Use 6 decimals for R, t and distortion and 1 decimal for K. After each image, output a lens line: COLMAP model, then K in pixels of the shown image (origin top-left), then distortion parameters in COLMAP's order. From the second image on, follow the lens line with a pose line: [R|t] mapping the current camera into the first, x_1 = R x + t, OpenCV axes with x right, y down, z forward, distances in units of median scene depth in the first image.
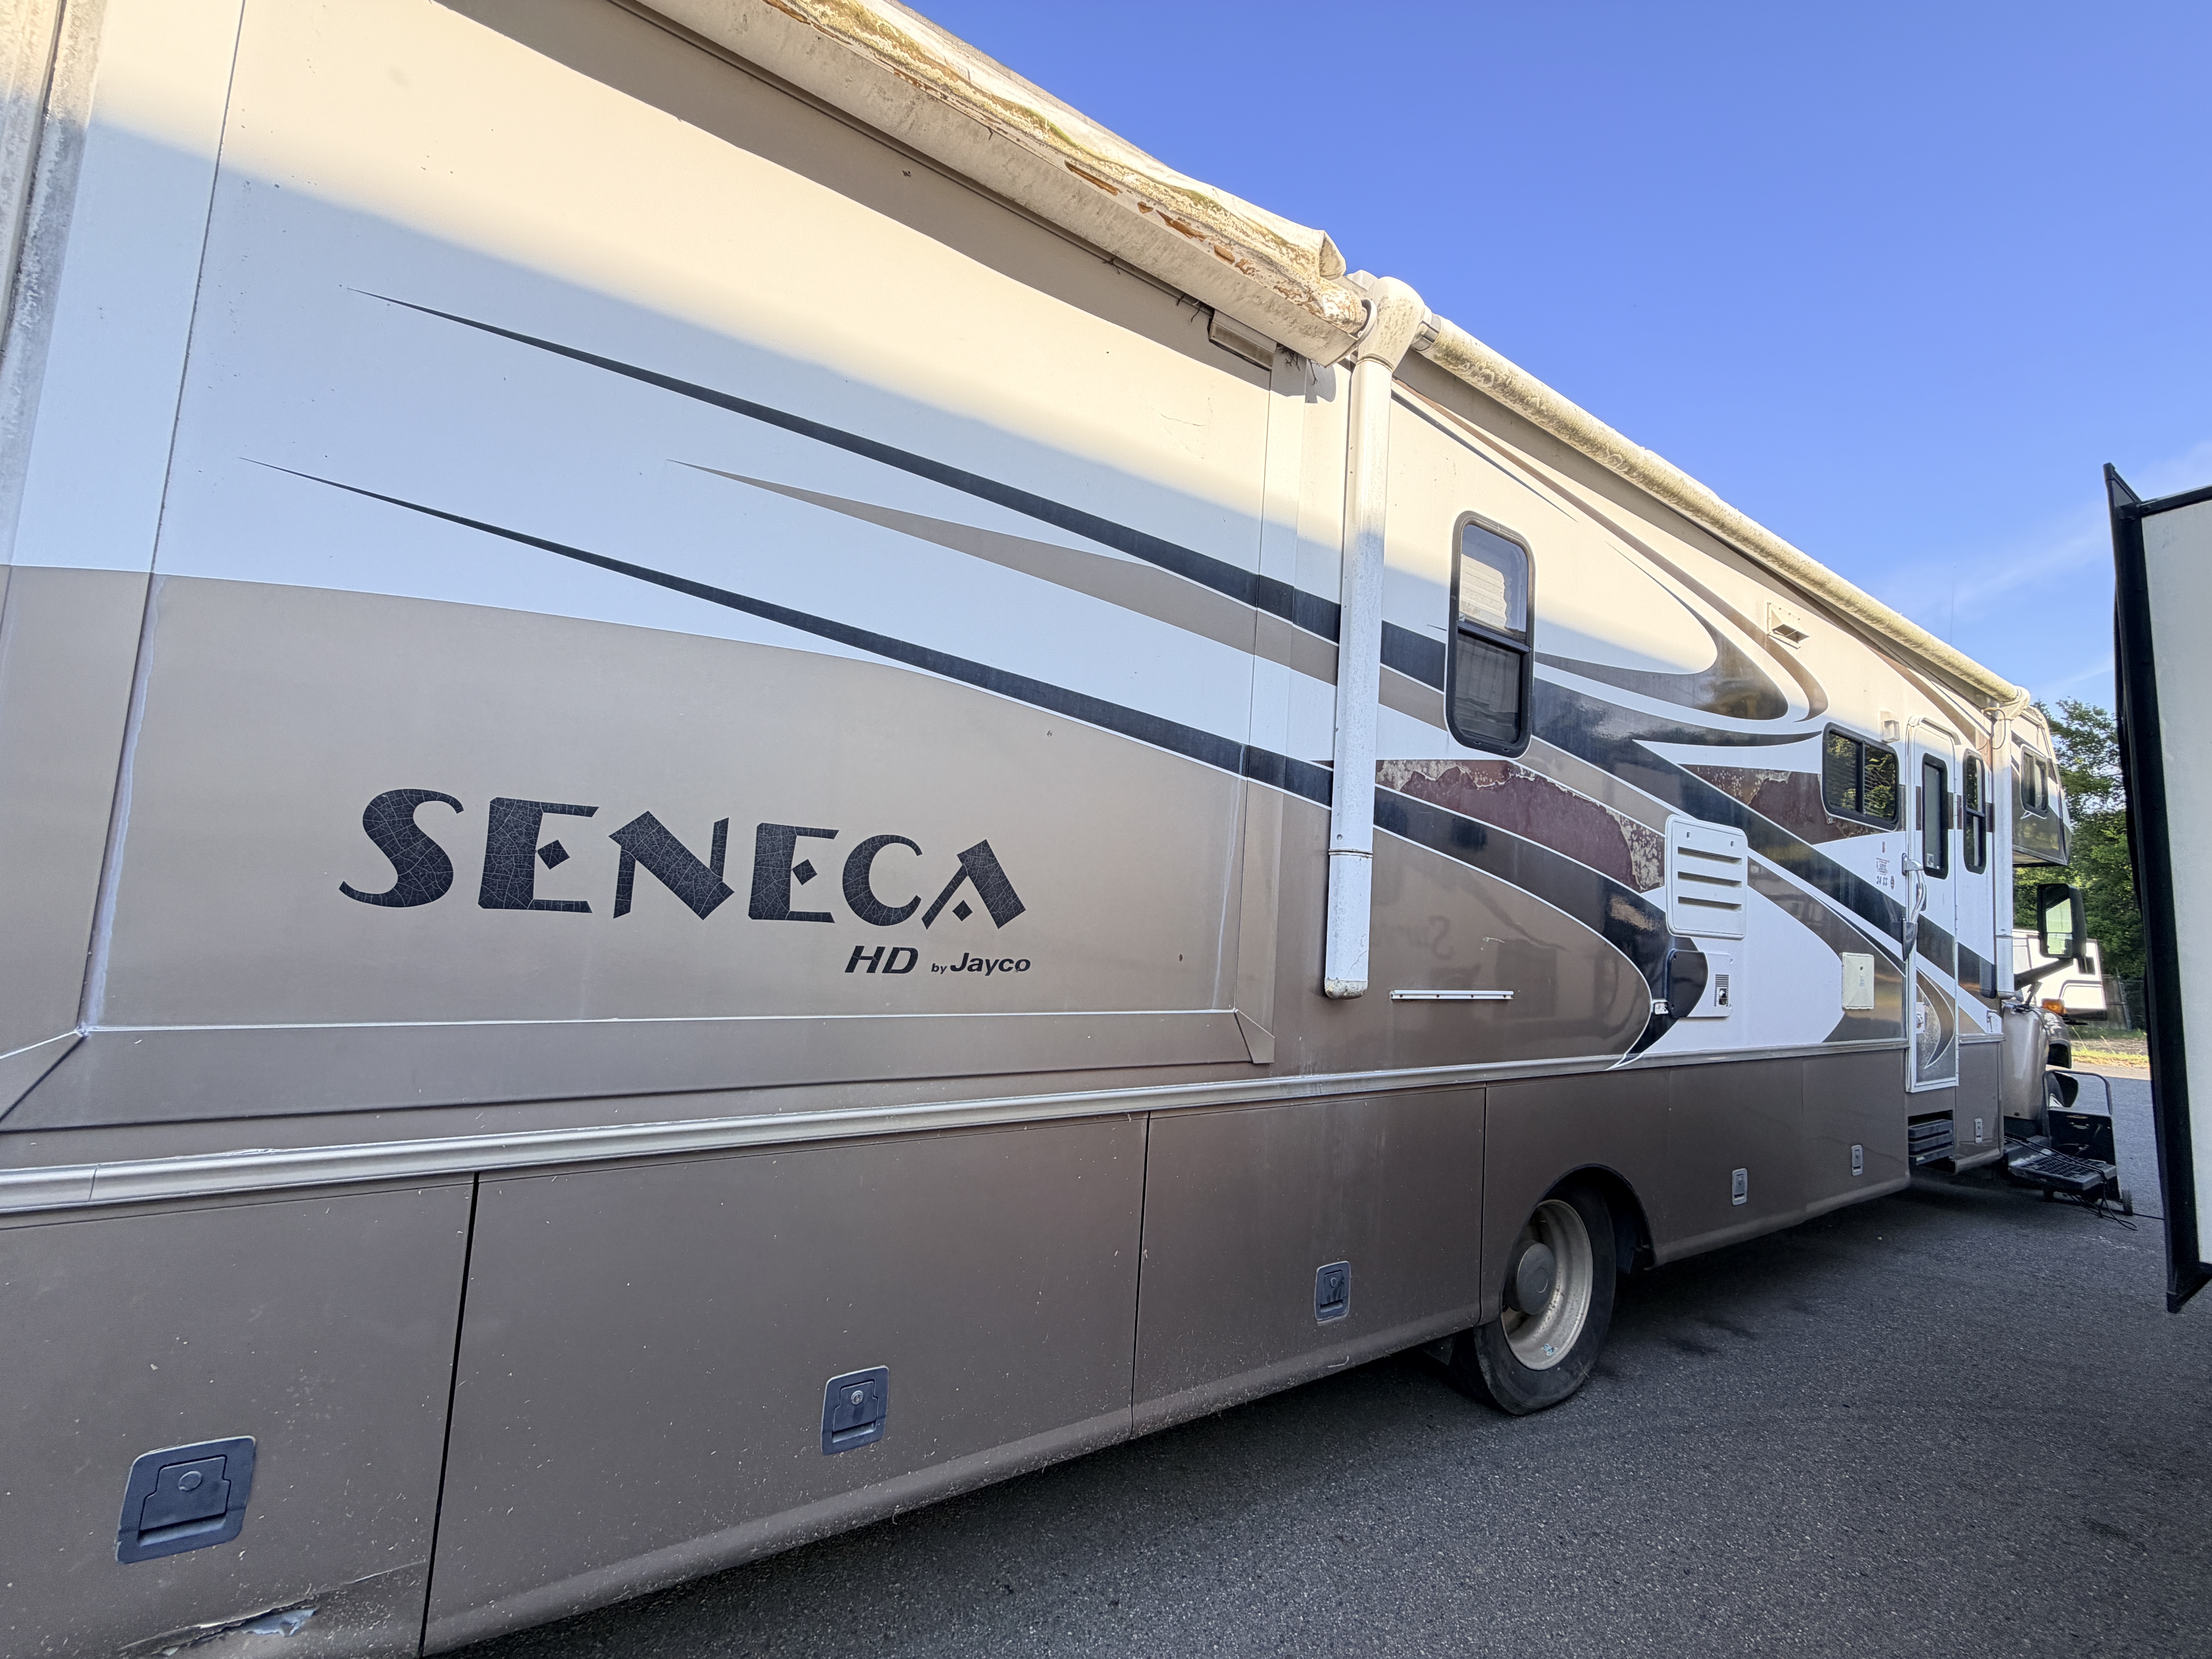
lens RADIAL K [[886.7, 0, 1106.0], [0, 886.7, 829.5], [0, 0, 1]] dist [-0.001242, -0.000323]
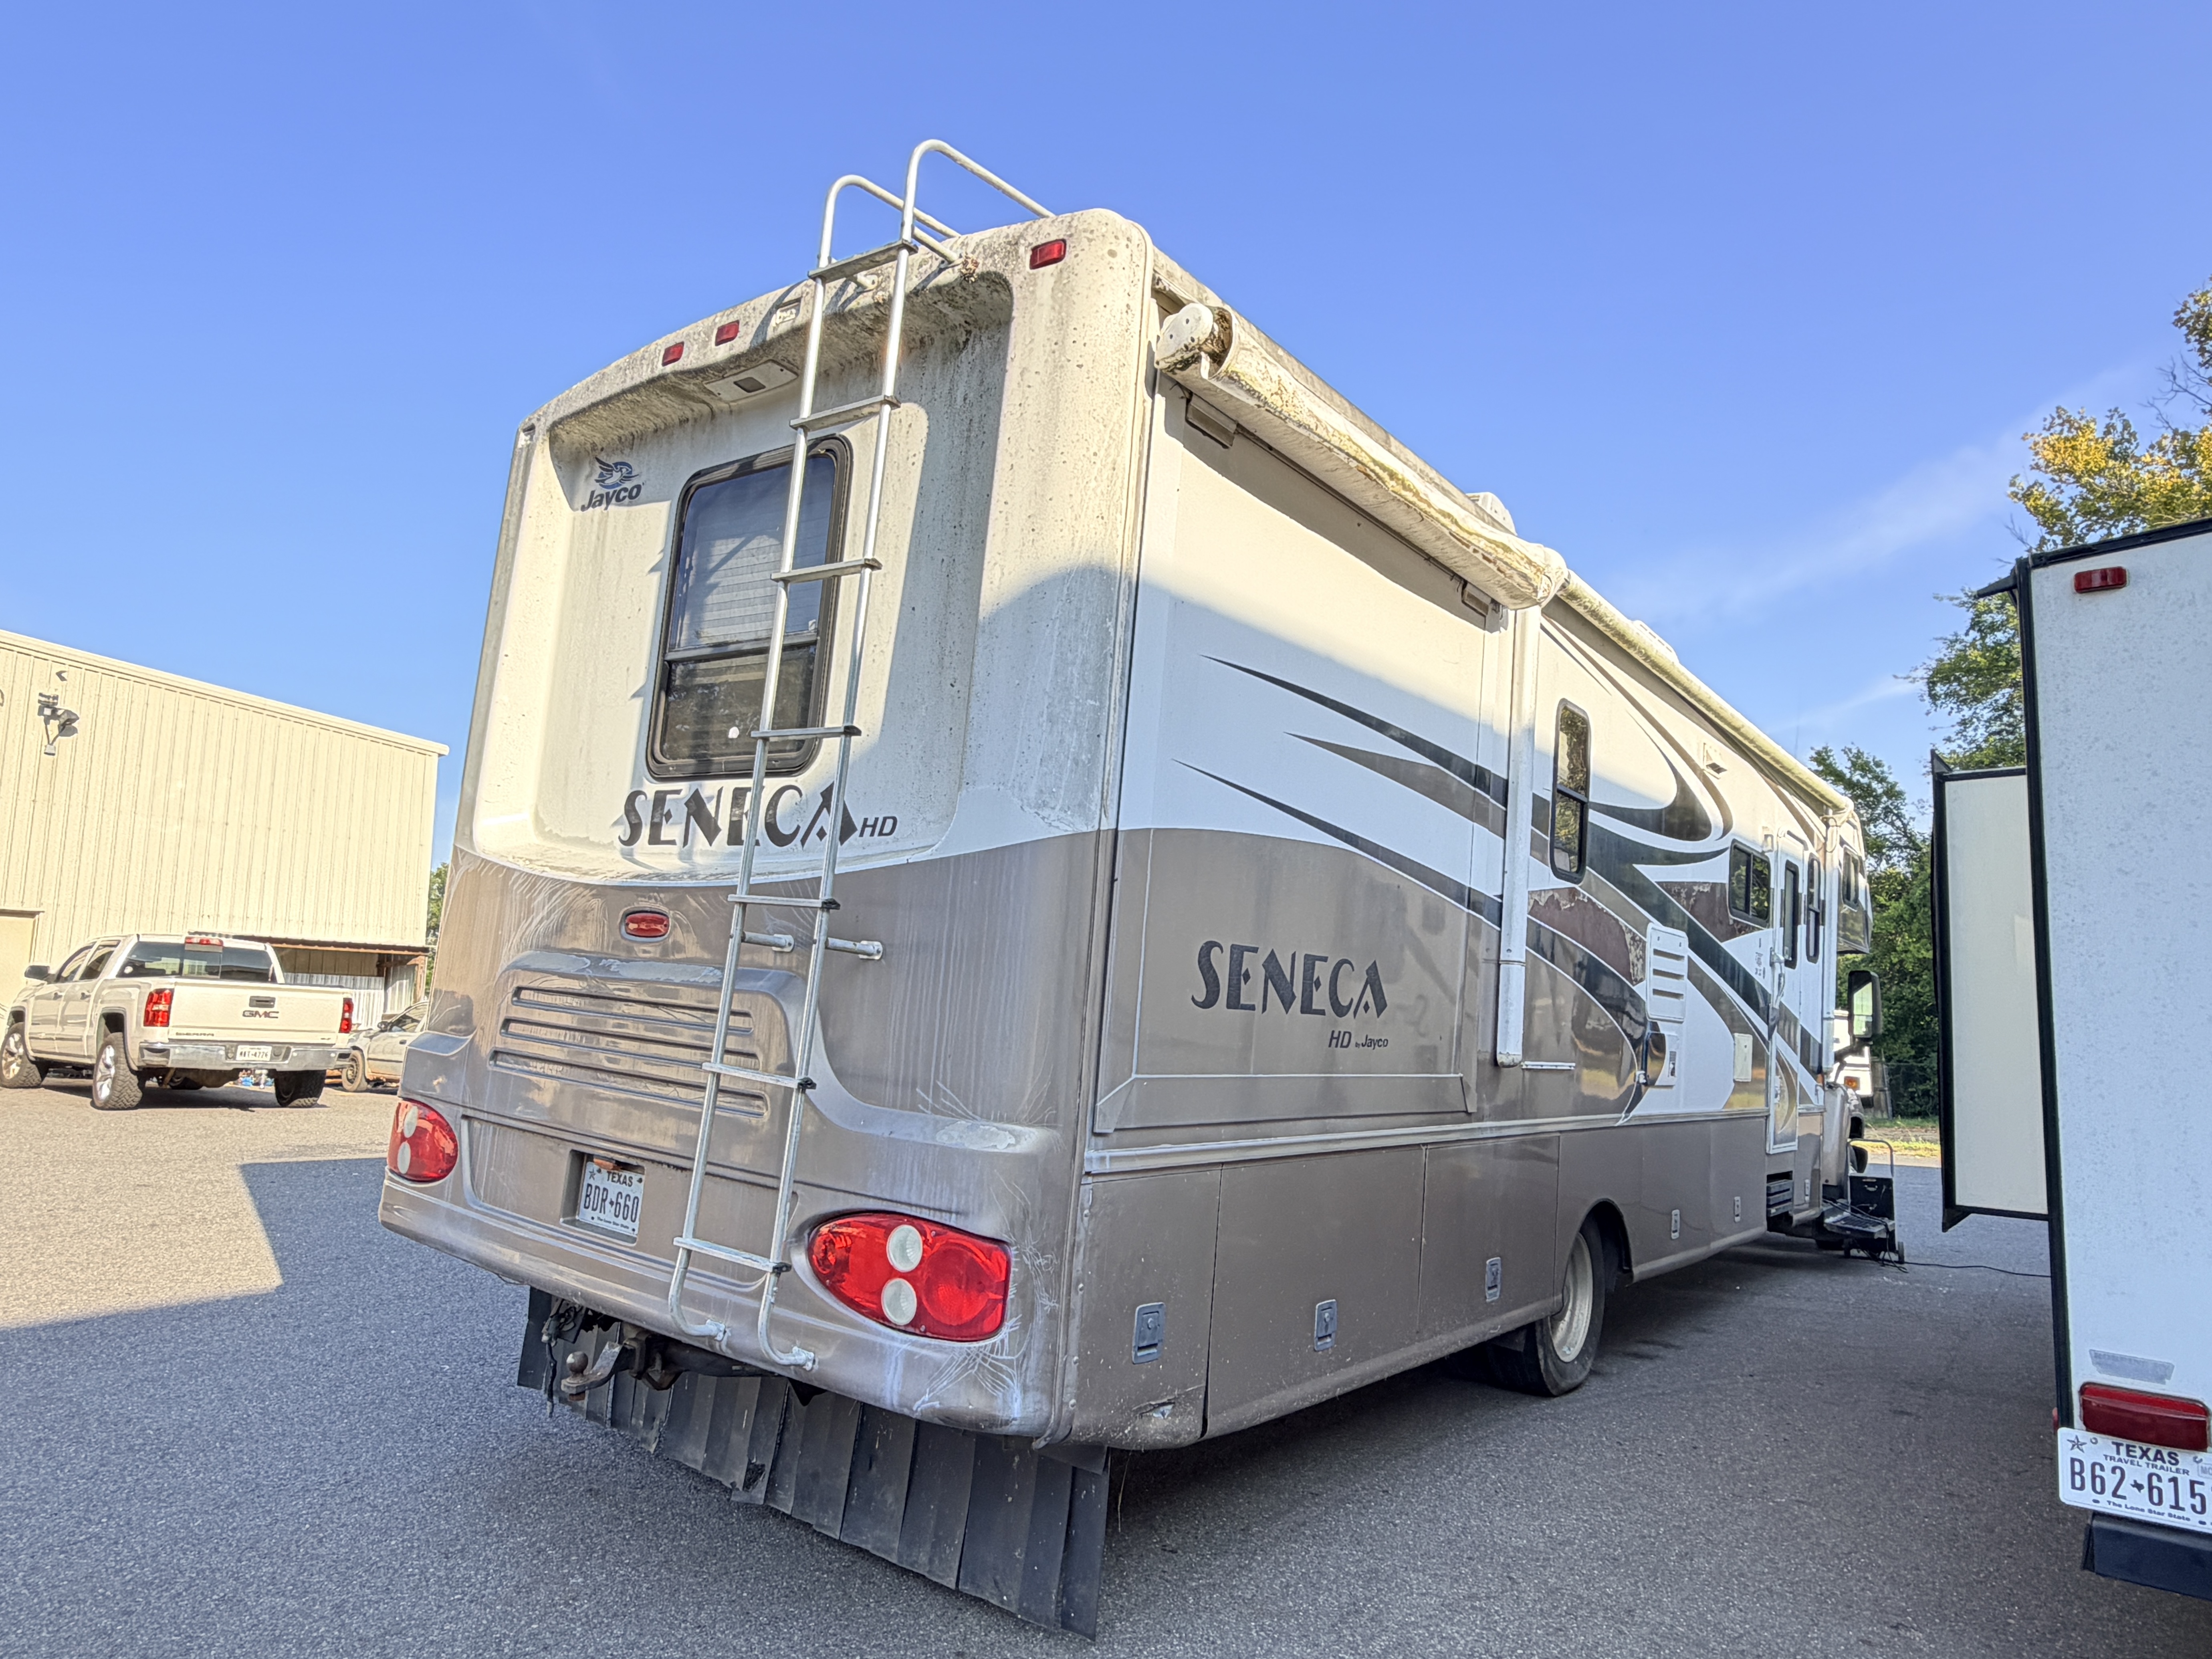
lens RADIAL K [[1387.8, 0, 1110.2], [0, 1387.8, 823.7], [0, 0, 1]] dist [-0.001769, -0.002275]
pose [[0.940553, 0.050525, 0.335867, -0.712226], [-0.046896, 0.998721, -0.018912, -0.080444], [-0.336392, 0.002037, 0.941720, -0.561814]]
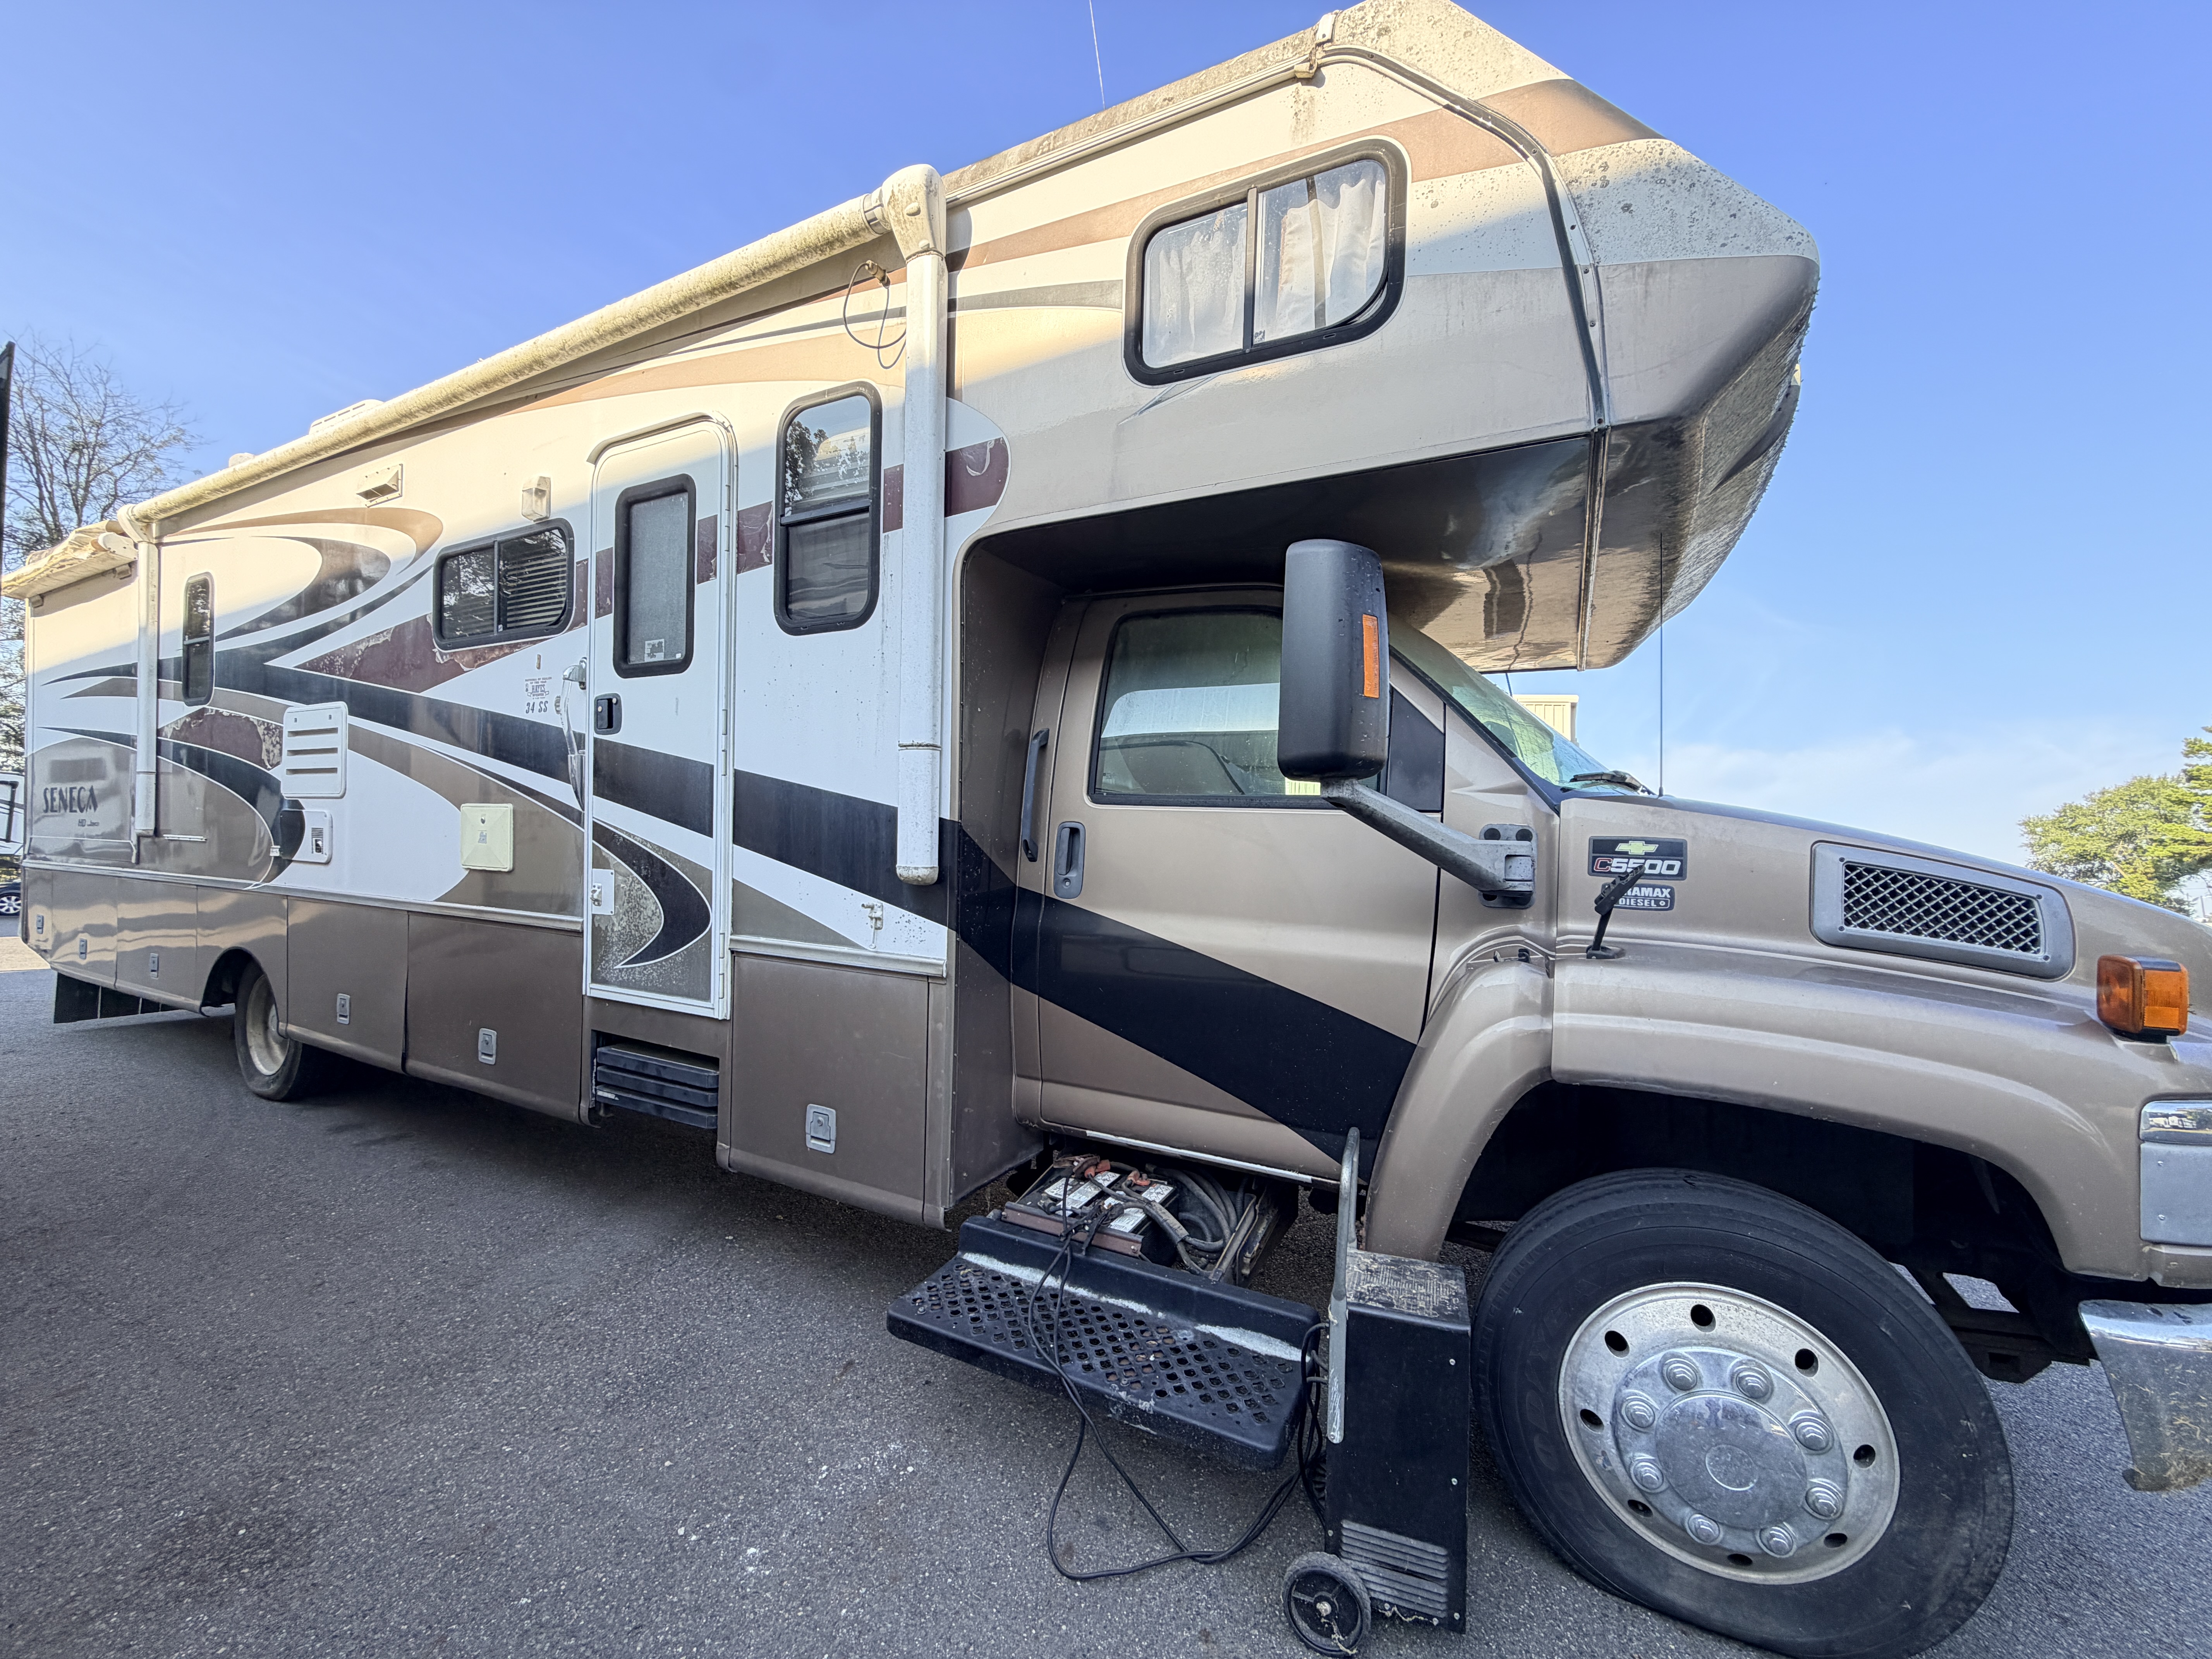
lens RADIAL K [[886.7, 0, 1106.0], [0, 886.7, 829.5], [0, 0, 1]] dist [-0.001242, -0.000323]
pose [[0.489431, -0.056331, -0.870221, 2.290351], [0.088338, 0.995981, -0.014789, 0.280776], [0.867556, -0.069636, 0.492440, 1.344731]]
